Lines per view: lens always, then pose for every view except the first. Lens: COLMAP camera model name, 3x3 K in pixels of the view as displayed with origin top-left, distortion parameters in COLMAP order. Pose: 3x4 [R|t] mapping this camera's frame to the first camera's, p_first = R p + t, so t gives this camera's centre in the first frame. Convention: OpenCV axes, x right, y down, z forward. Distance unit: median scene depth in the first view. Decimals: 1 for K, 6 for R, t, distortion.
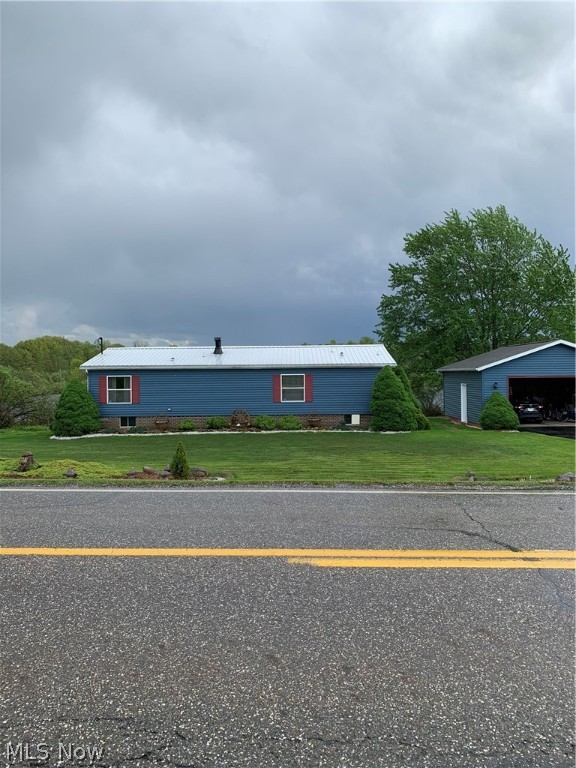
lens RADIAL K [[575.2, 0, 286.0], [0, 575.2, 380.0], [0, 0, 1]] dist [0.061938, -0.045540]
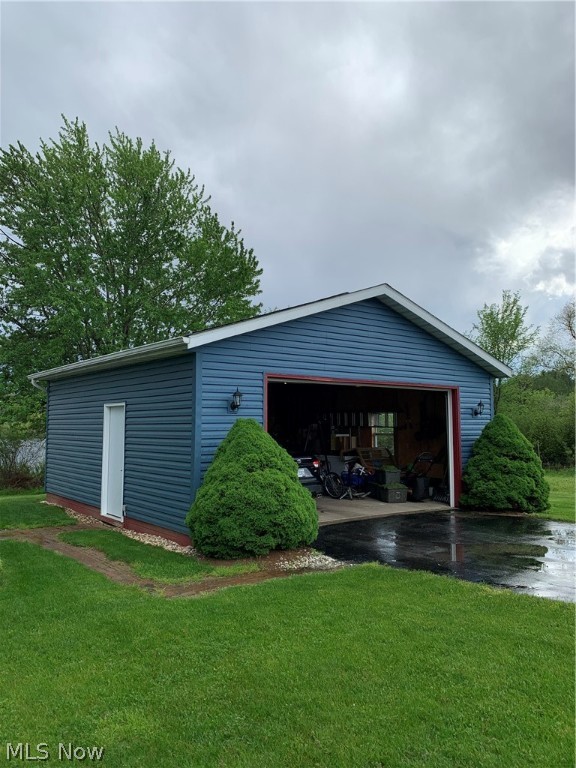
lens RADIAL K [[575.2, 0, 286.0], [0, 575.2, 380.0], [0, 0, 1]] dist [0.061938, -0.045540]
pose [[0.778166, 0.065315, 0.624654, 0.189718], [-0.007424, 0.995465, -0.094840, 0.027322], [-0.628015, 0.069164, 0.775121, 0.742969]]
